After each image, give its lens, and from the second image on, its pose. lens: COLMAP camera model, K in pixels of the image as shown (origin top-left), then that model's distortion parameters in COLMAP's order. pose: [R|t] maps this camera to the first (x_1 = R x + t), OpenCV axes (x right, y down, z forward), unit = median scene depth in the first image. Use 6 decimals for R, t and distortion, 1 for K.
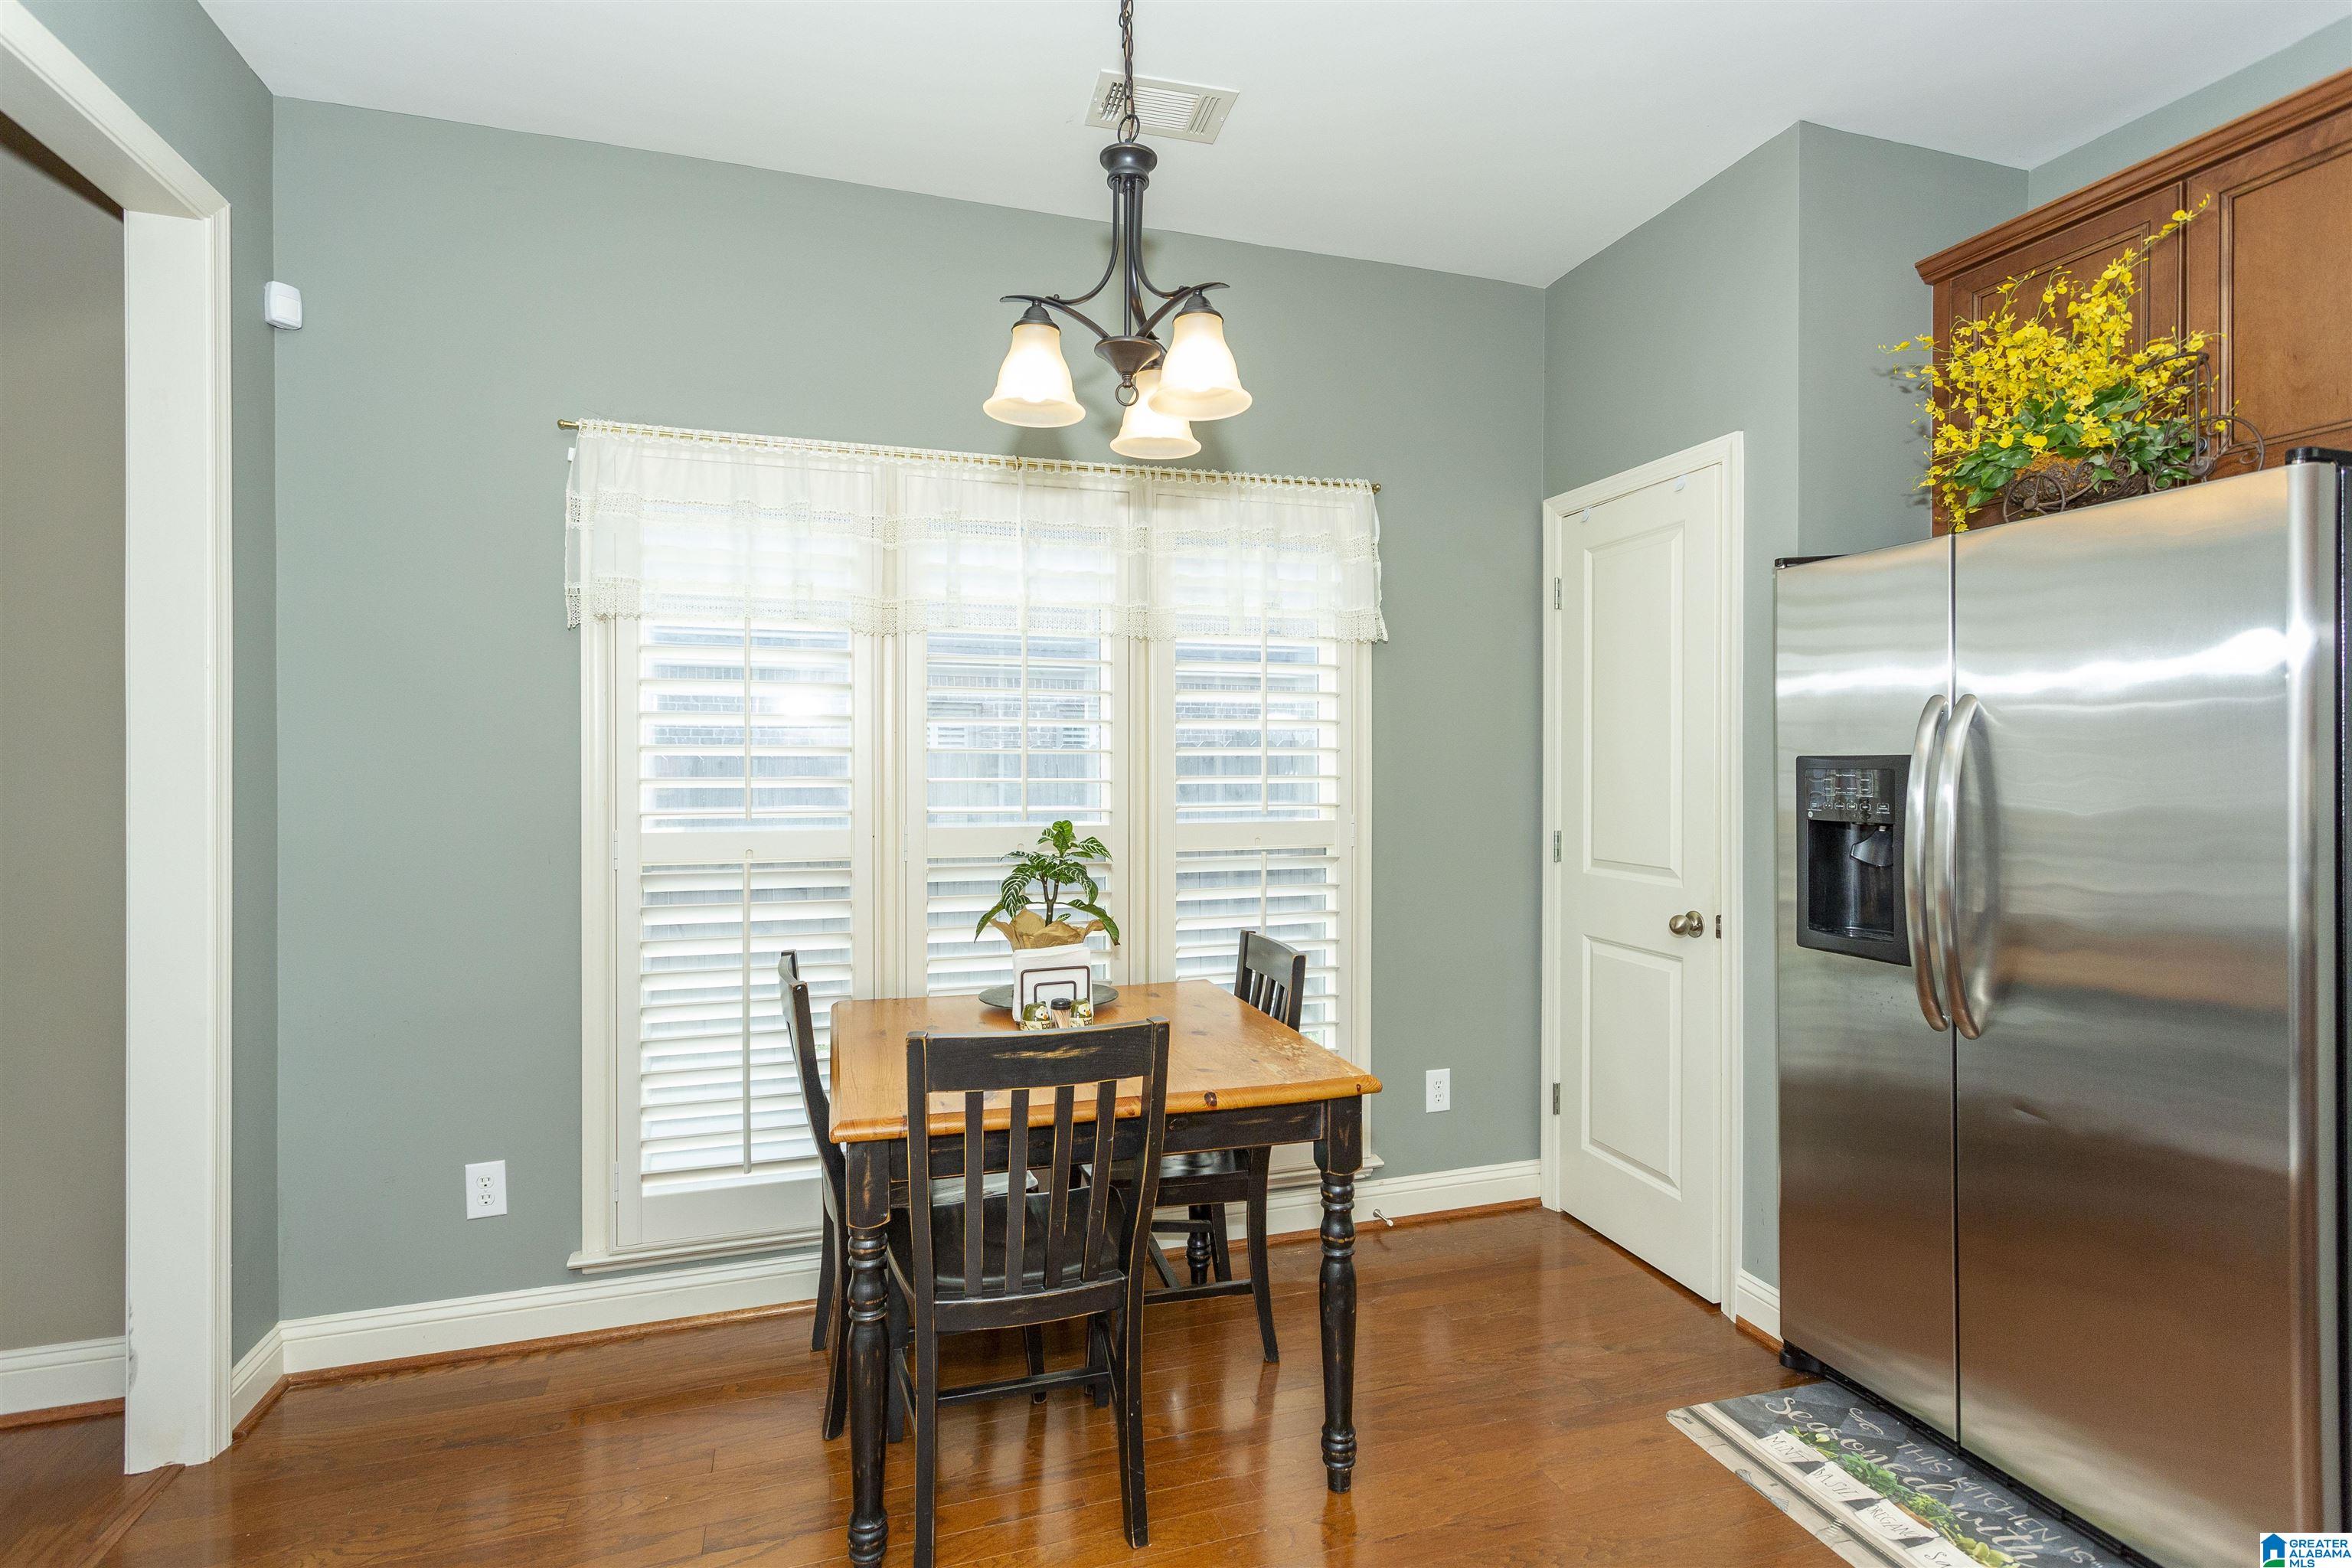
lens RADIAL K [[1102.1, 0, 1146.6], [0, 1102.1, 777.8], [0, 0, 1]] dist [0.001444, 0.001403]
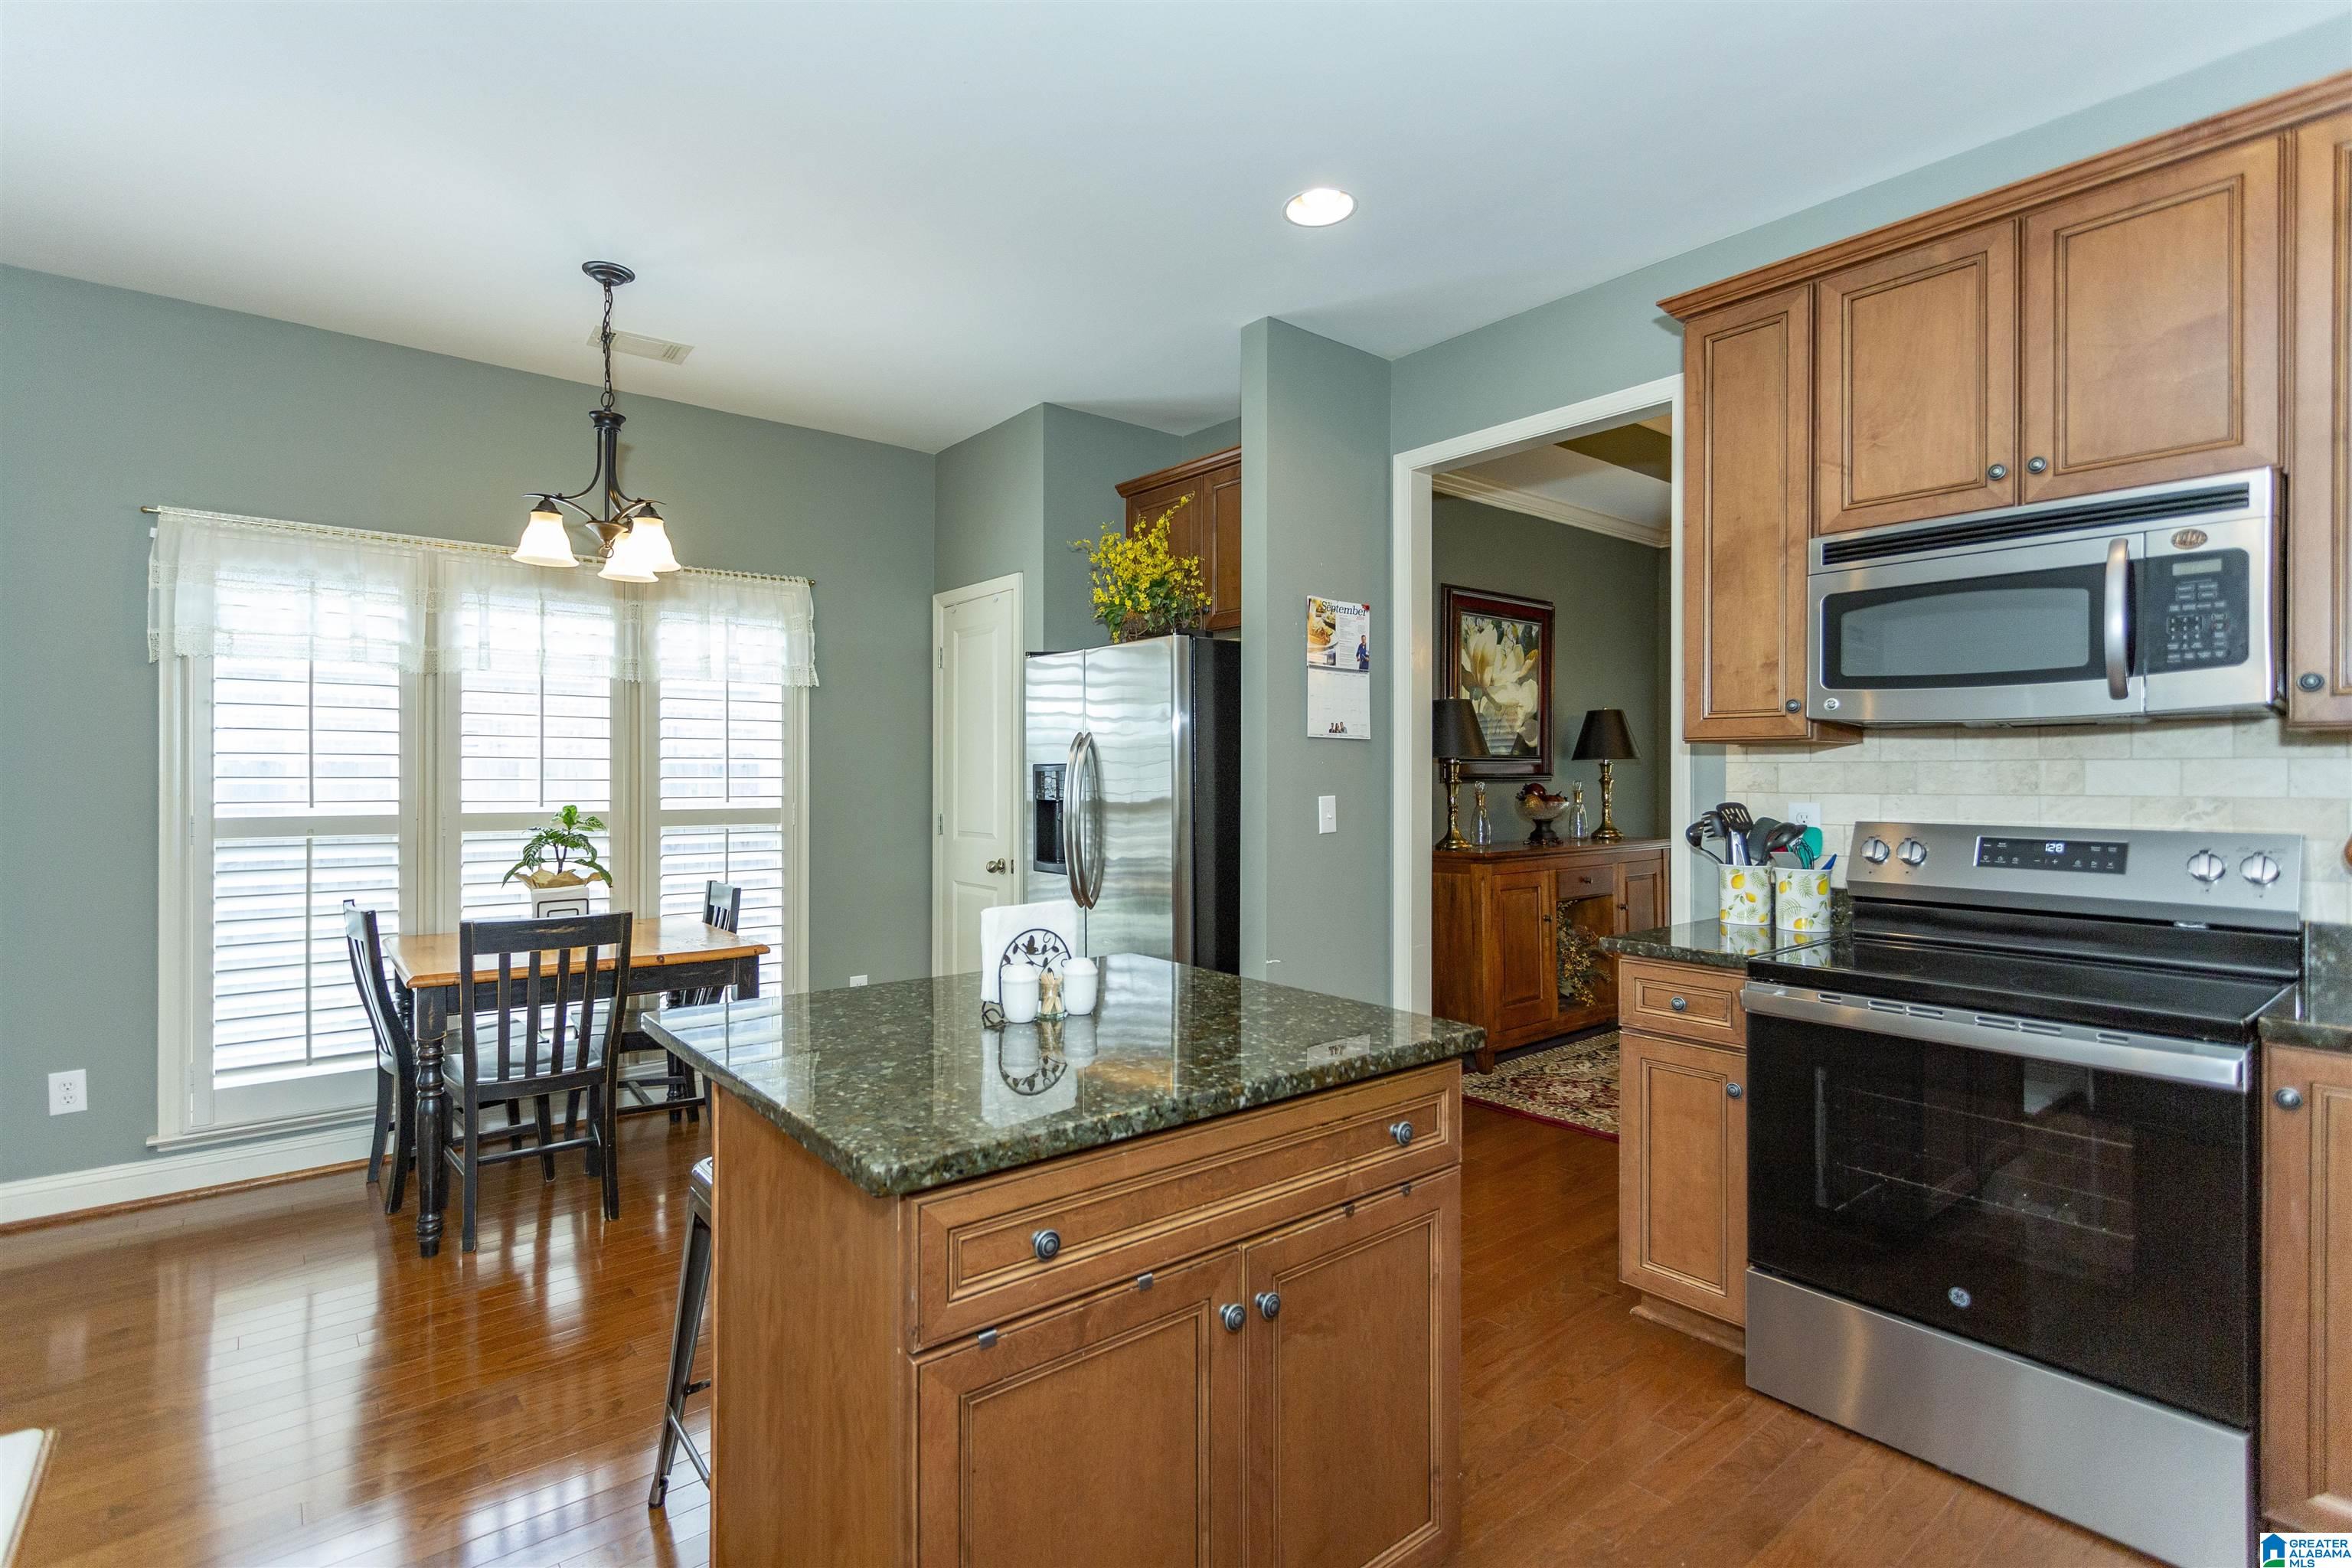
lens RADIAL K [[1103.4, 0, 1148.4], [0, 1103.4, 780.5], [0, 0, 1]] dist [0.008540, -0.000465]
pose [[0.926869, -0.000137, 0.375384, 0.088837], [0.003470, 0.999960, -0.008202, 0.020936], [-0.375368, 0.008905, 0.926833, -0.689312]]
